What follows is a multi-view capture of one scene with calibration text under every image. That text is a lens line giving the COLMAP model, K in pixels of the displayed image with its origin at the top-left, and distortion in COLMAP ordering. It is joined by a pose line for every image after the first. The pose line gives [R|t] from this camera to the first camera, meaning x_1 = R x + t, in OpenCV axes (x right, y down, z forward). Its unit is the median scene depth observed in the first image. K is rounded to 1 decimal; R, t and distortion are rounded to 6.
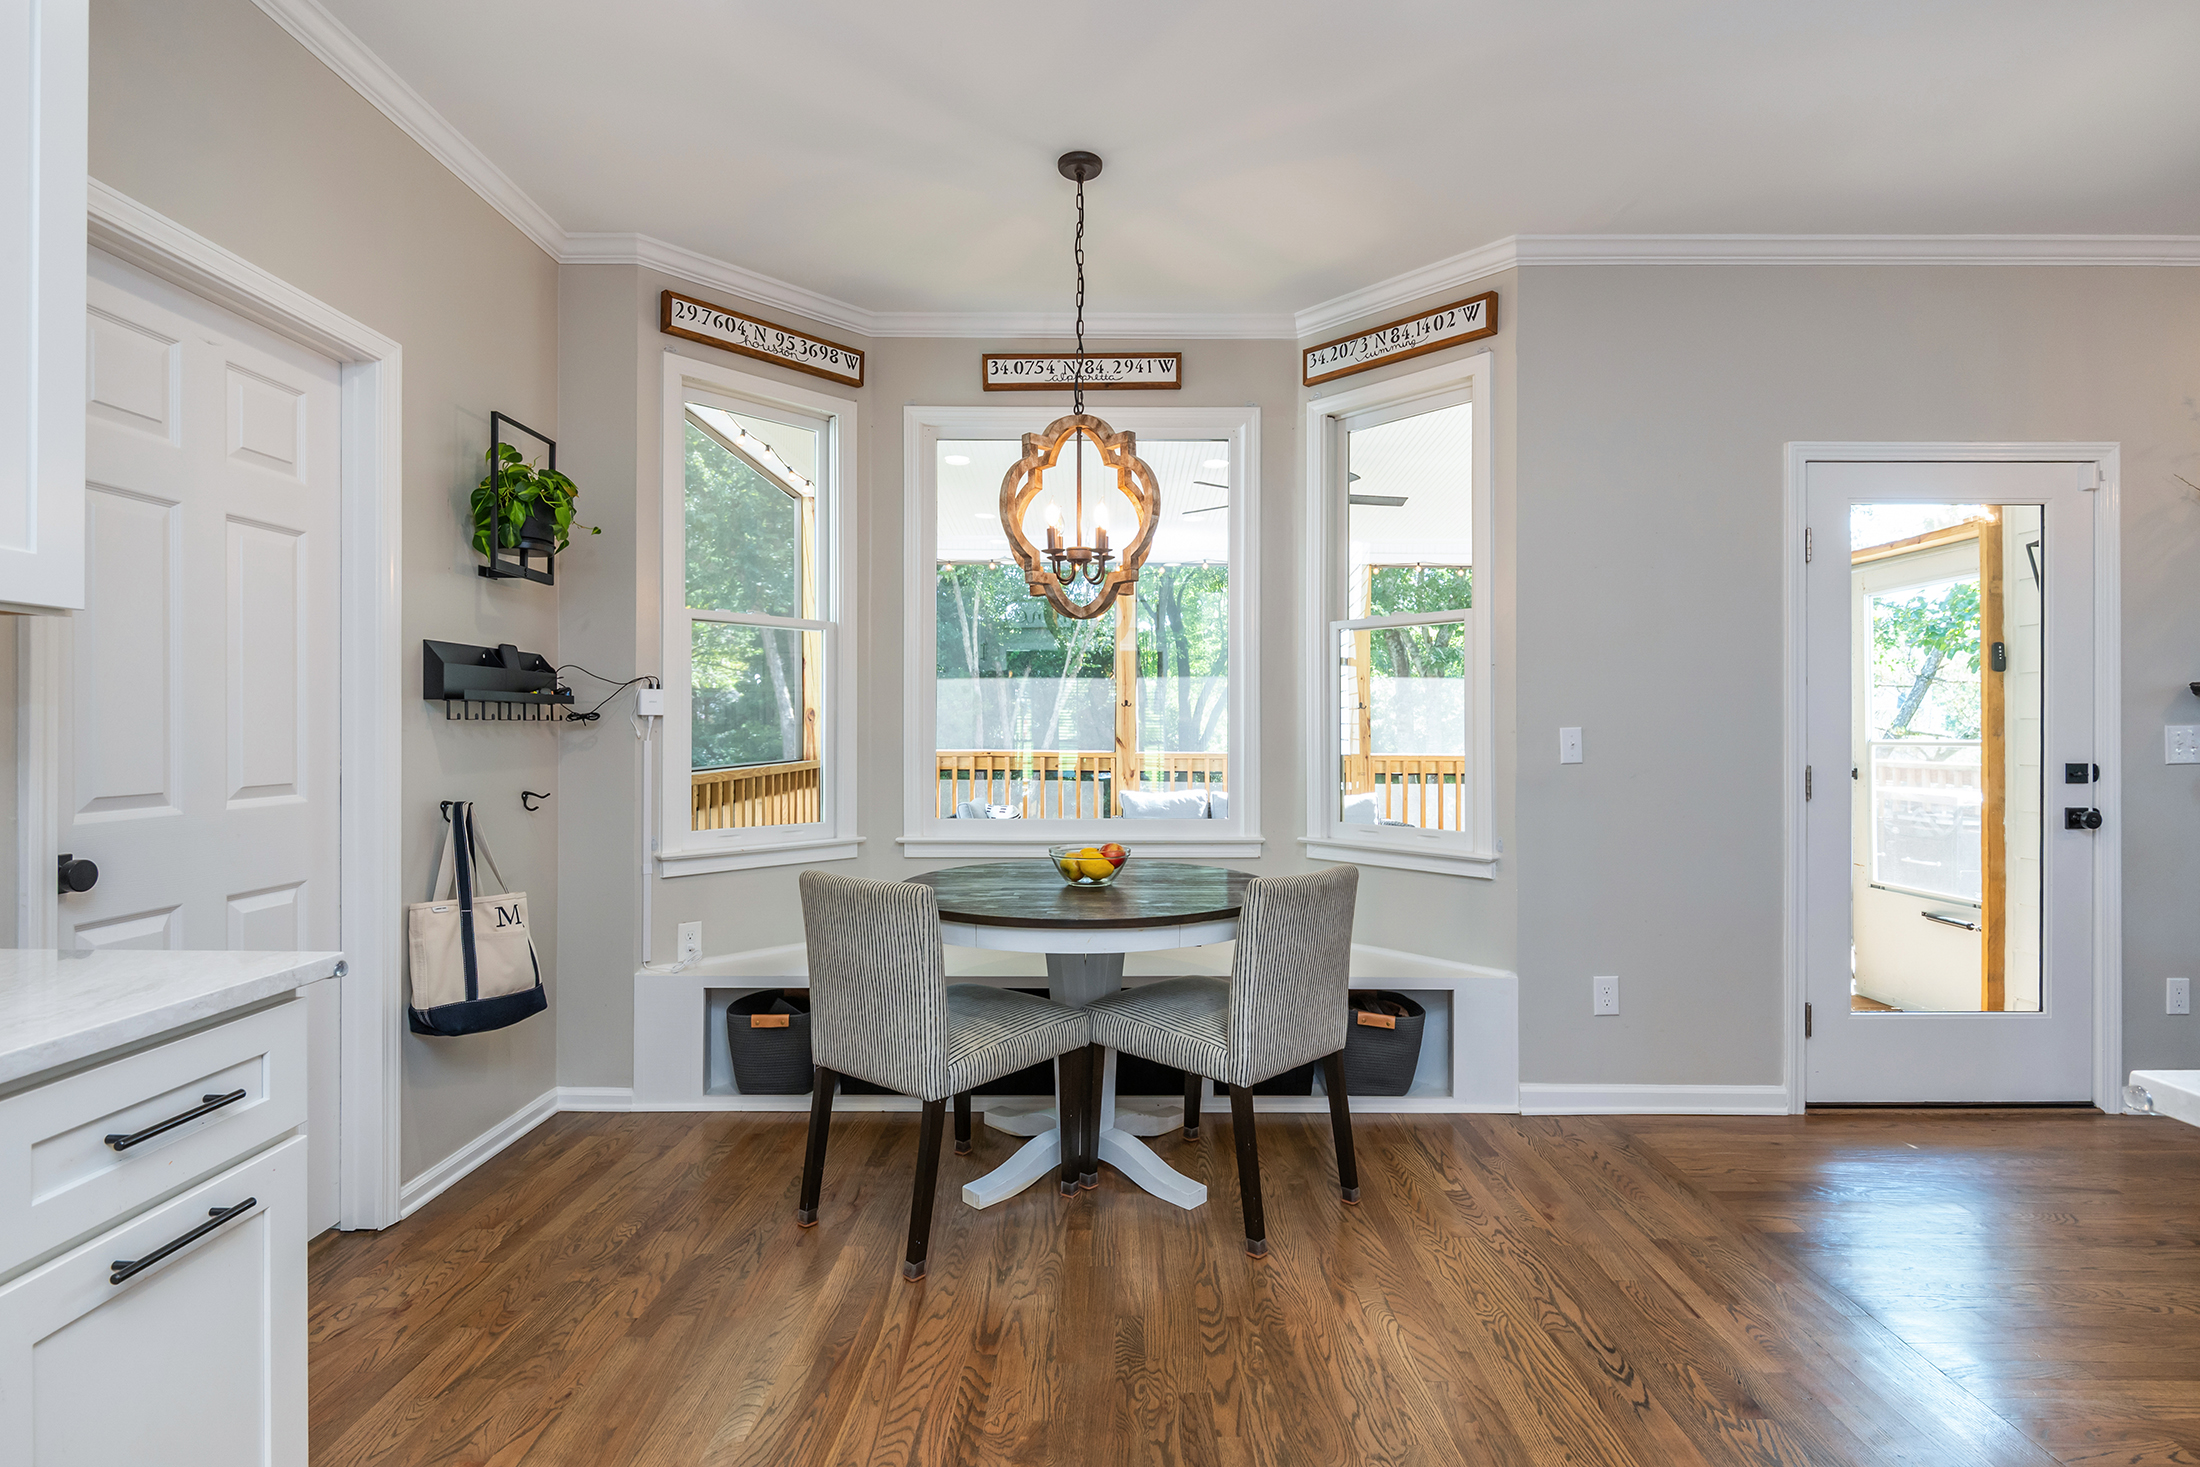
lens RADIAL K [[1051.6, 0, 1099.9], [0, 1051.6, 735.6], [0, 0, 1]] dist [0.007897, -0.006823]
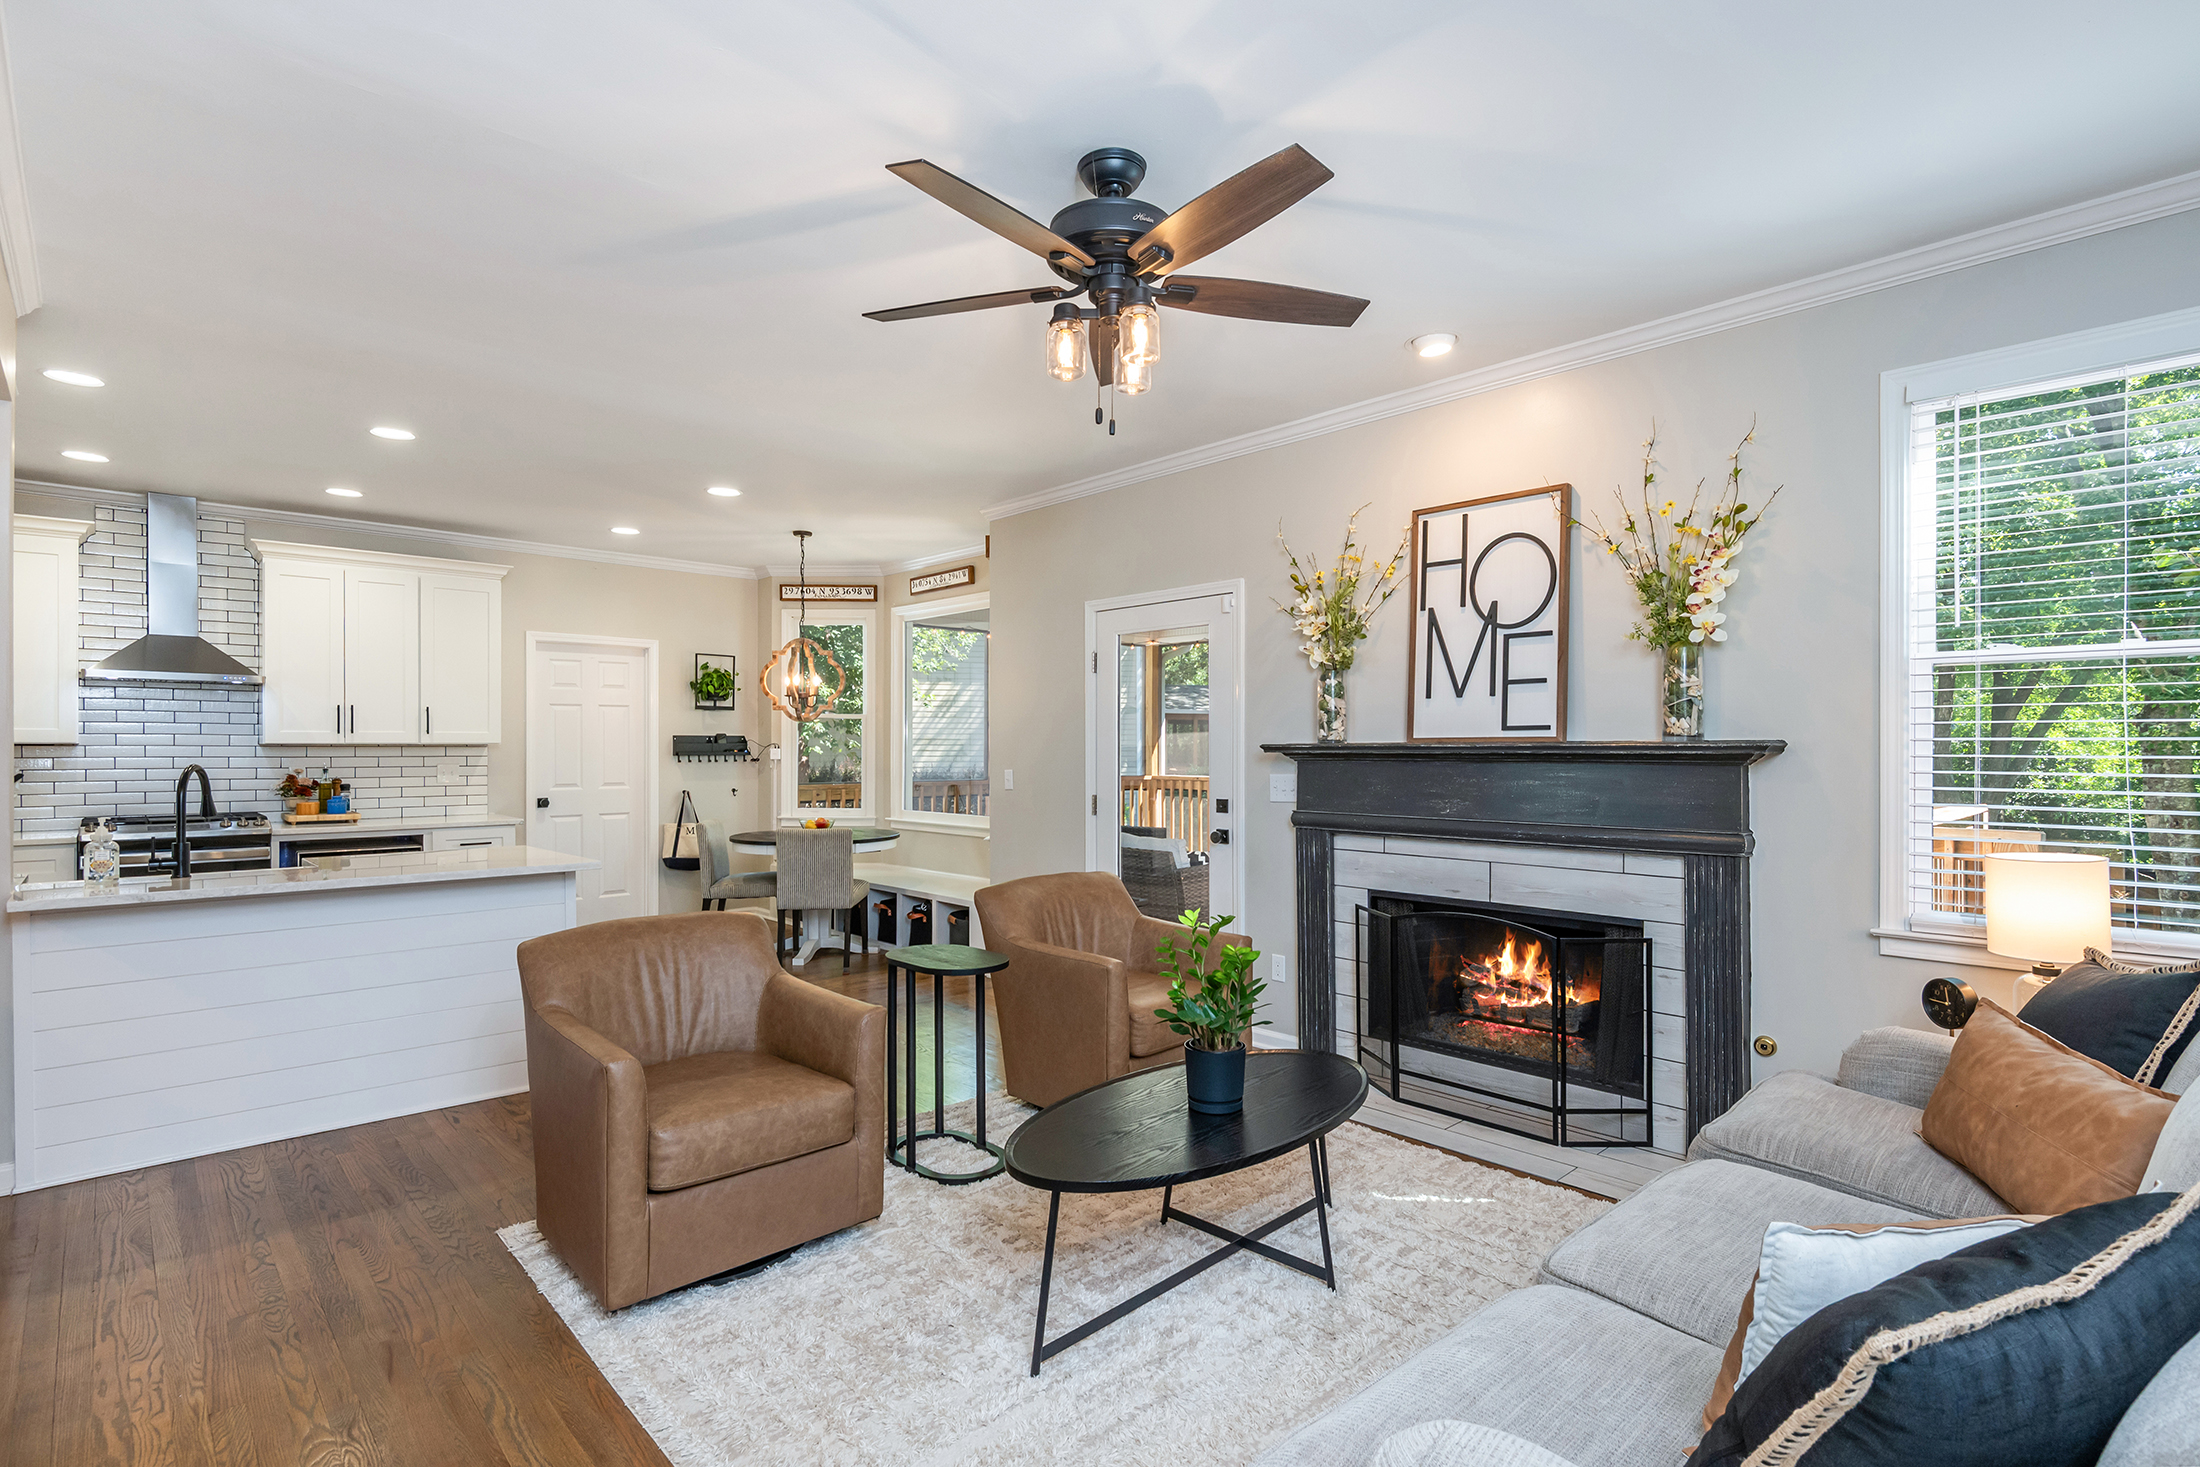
lens RADIAL K [[1051.6, 0, 1094.6], [0, 1051.6, 747.1], [0, 0, 1]] dist [0.007897, -0.006823]
pose [[0.689802, -0.001307, -0.723997, 2.176552], [-0.005024, 0.999966, -0.006591, -0.041947], [0.723980, 0.008184, 0.689772, -0.168855]]
